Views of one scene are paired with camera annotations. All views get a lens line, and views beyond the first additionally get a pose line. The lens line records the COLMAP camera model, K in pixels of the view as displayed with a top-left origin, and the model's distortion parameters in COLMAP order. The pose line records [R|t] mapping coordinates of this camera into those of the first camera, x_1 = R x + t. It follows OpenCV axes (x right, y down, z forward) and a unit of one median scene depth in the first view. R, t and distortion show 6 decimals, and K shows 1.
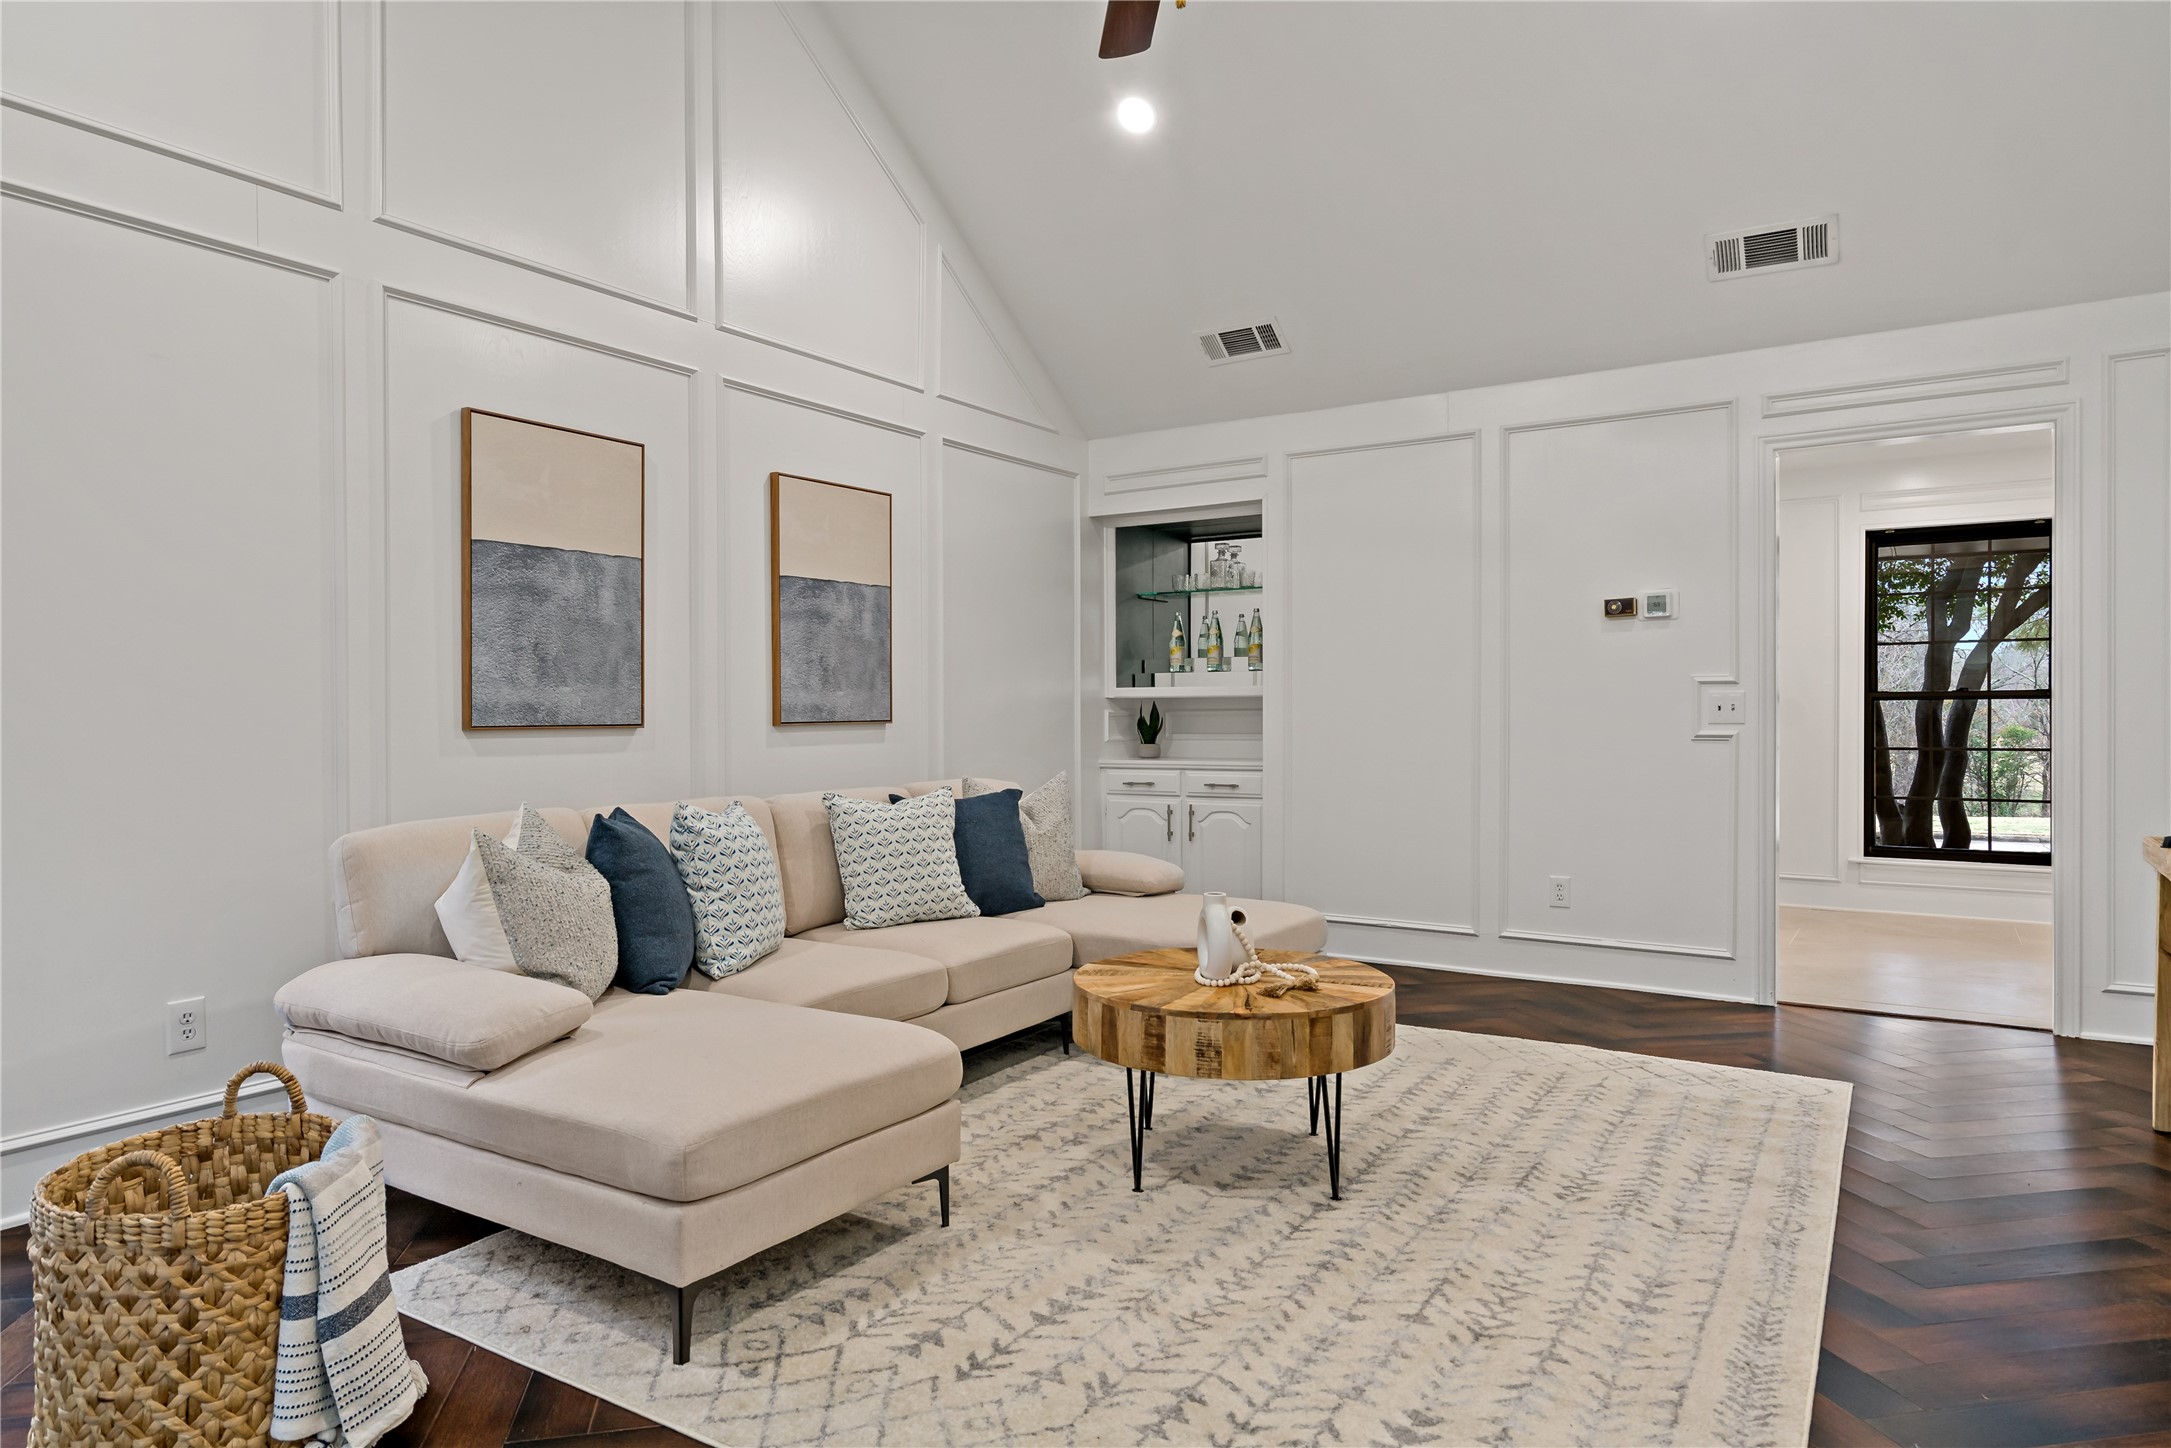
lens RADIAL K [[1307.7, 0, 1090.2], [0, 1307.7, 733.1], [0, 0, 1]] dist [0.017955, -0.002805]
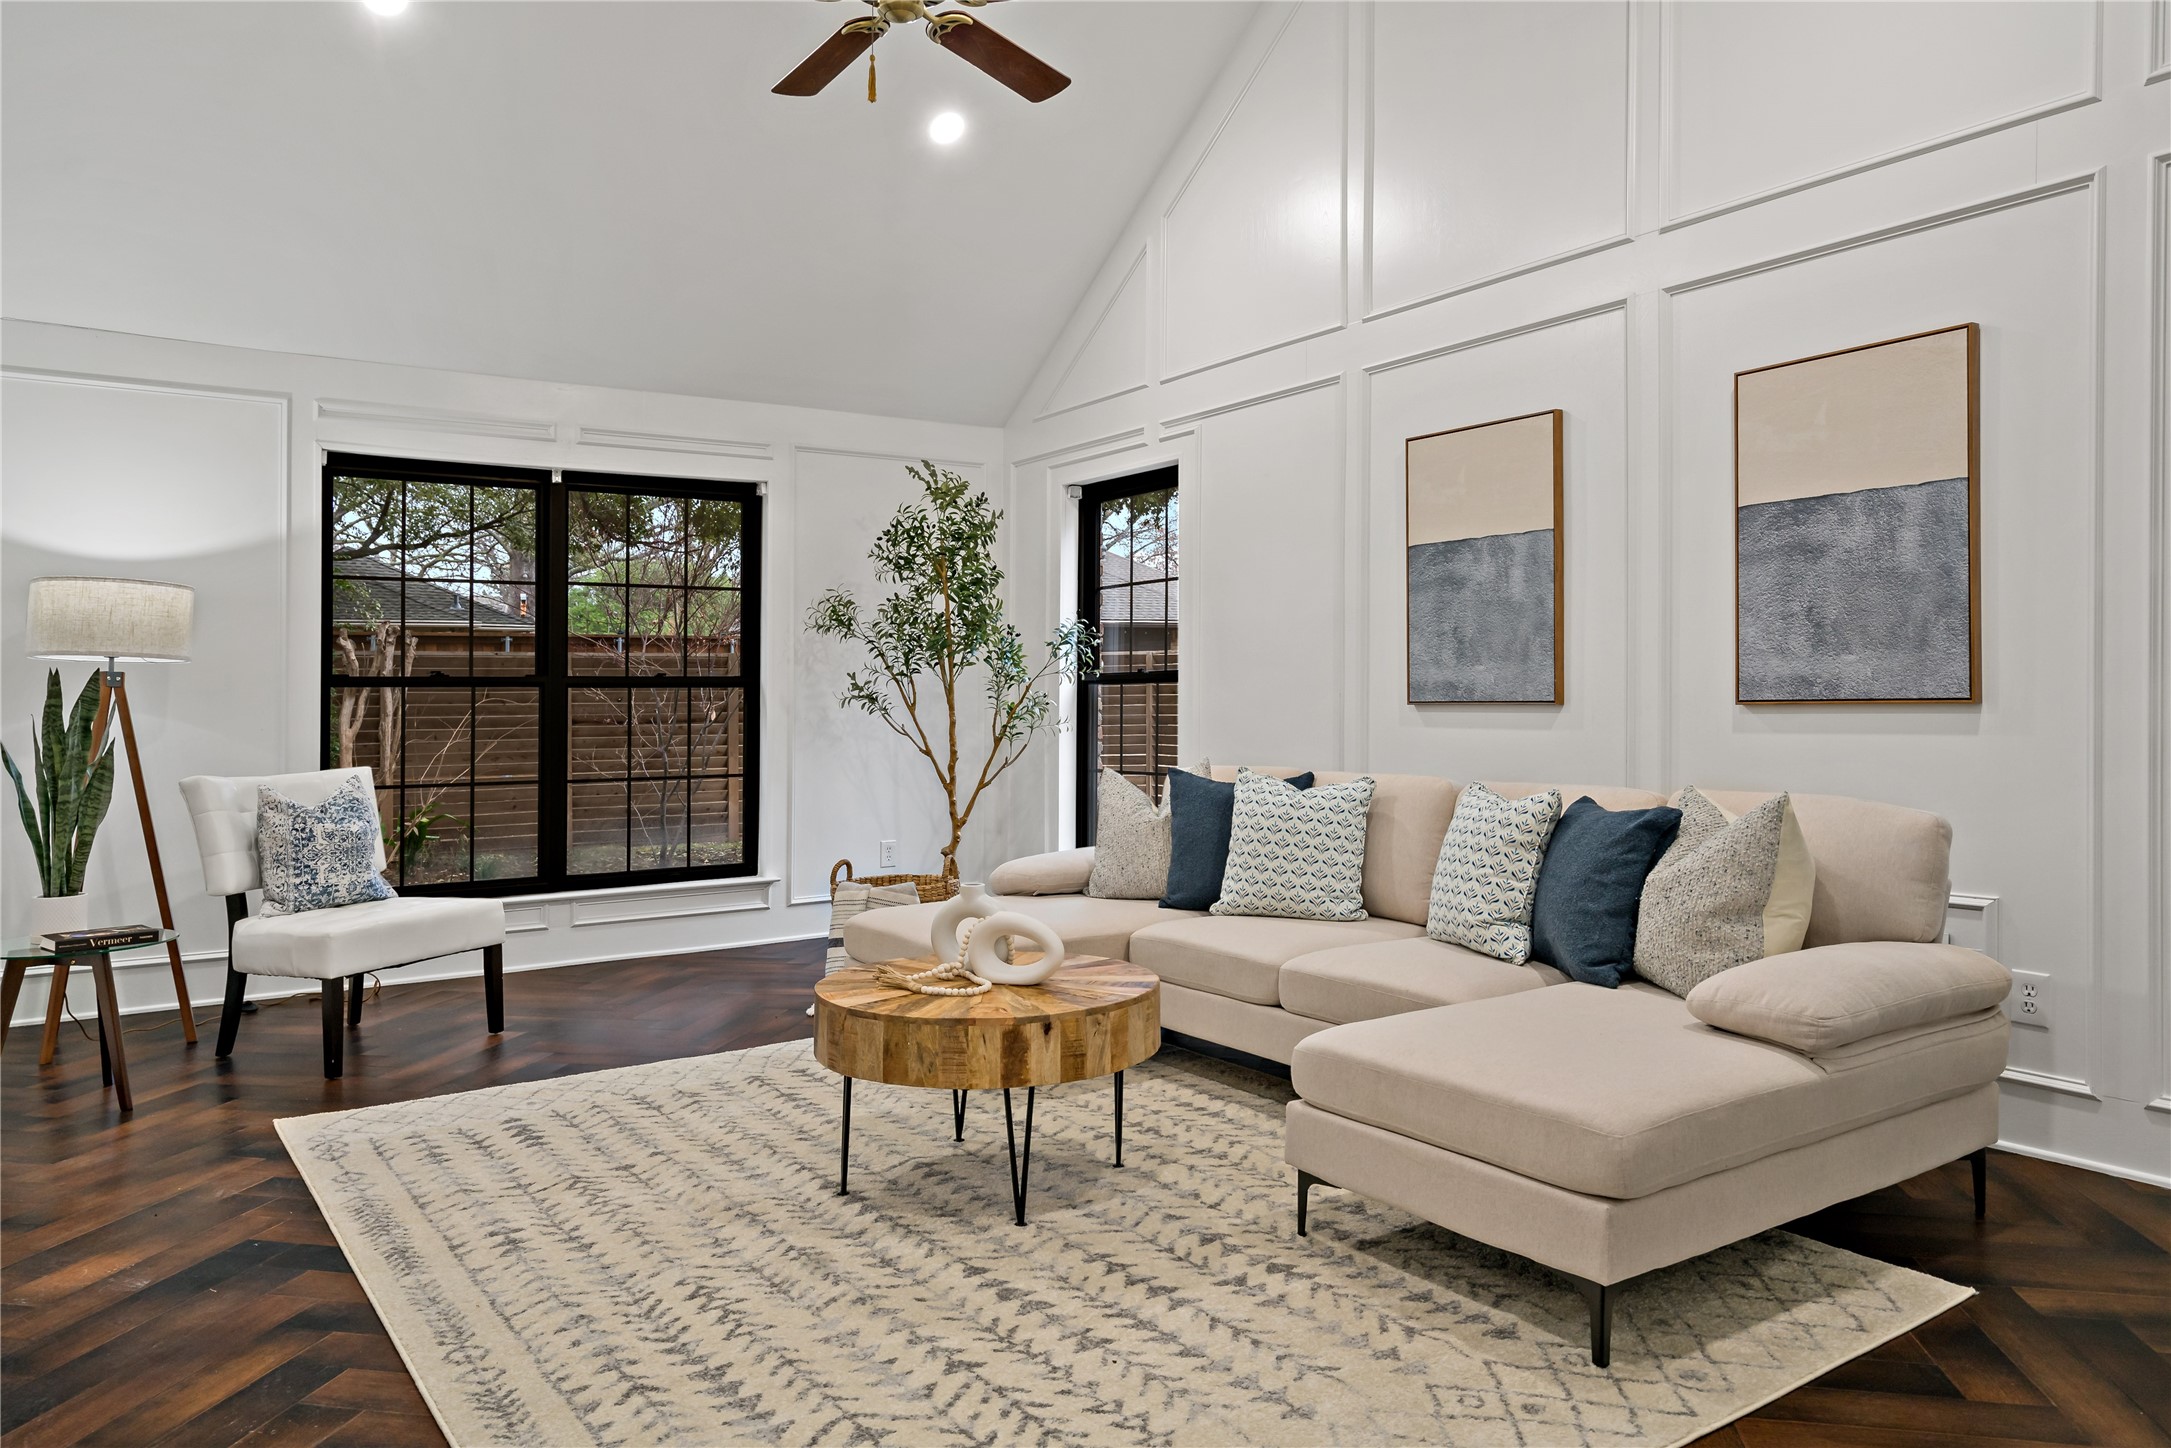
lens RADIAL K [[1504.0, 0, 1111.3], [0, 1504.0, 704.5], [0, 0, 1]] dist [-0.023738, 0.008935]
pose [[-0.388077, 0.012609, -0.921541, 0.864002], [-0.004828, 0.999865, 0.015714, -0.021873], [0.921614, 0.010547, -0.387963, 1.226838]]
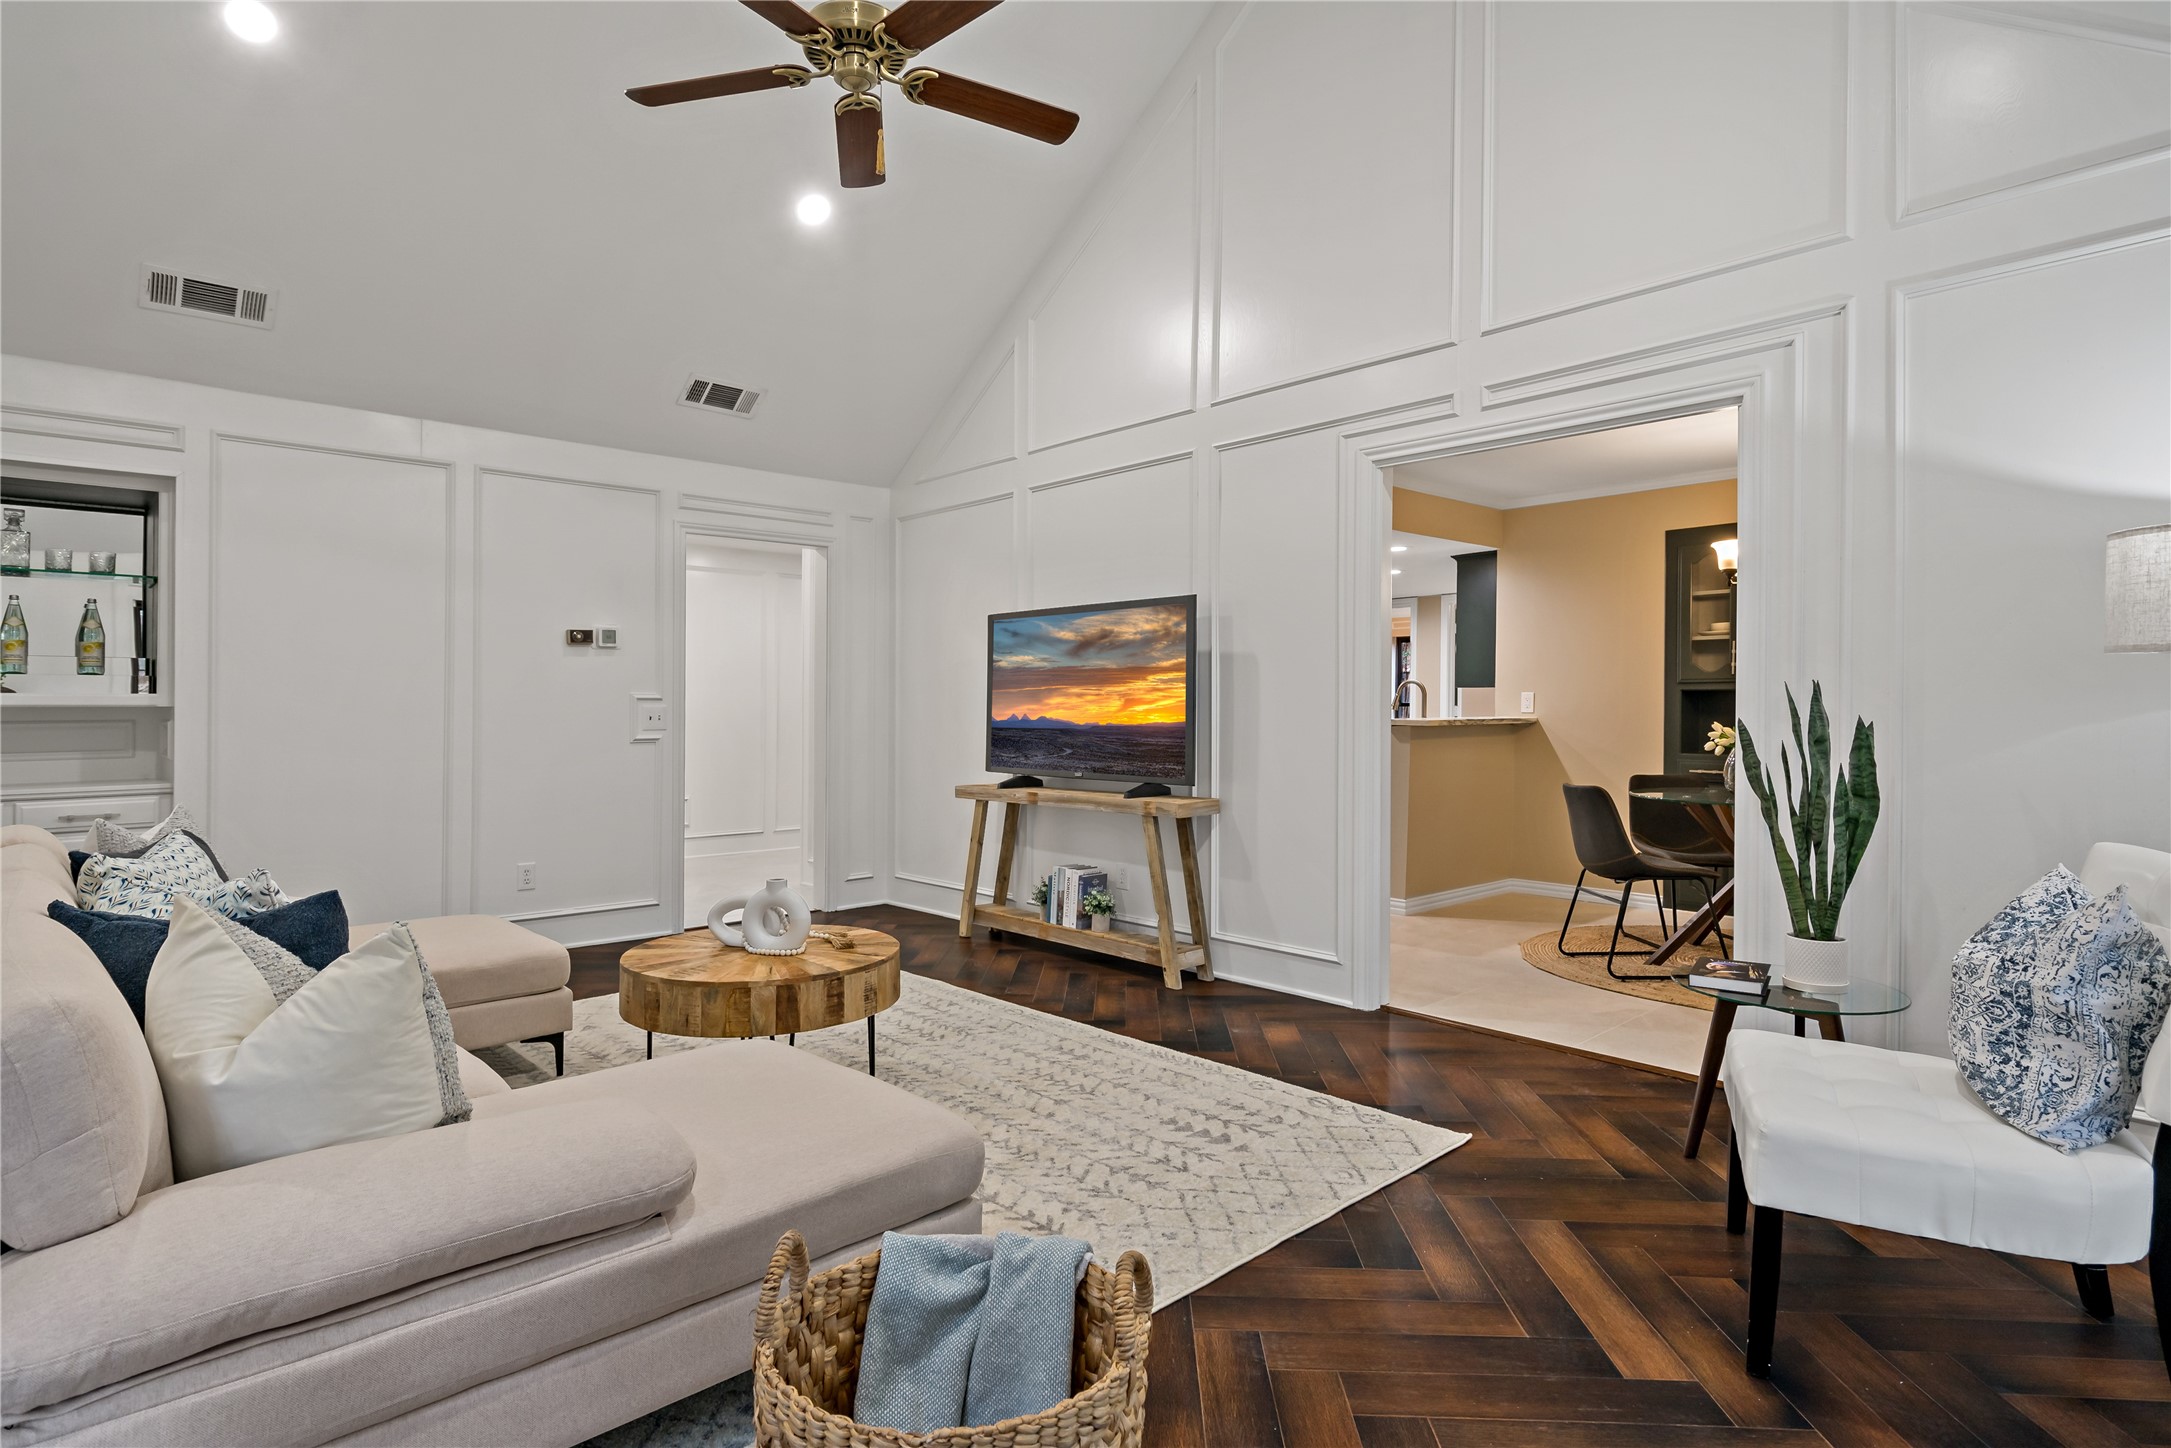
lens RADIAL K [[1111.4, 0, 1067.8], [0, 1111.4, 724.3], [0, 0, 1]] dist [0.001230, 0.000117]
pose [[0.264192, -0.010121, 0.964417, -0.645880], [0.018372, 0.999816, 0.005460, -0.014664], [-0.964295, 0.016275, 0.264329, 0.381795]]
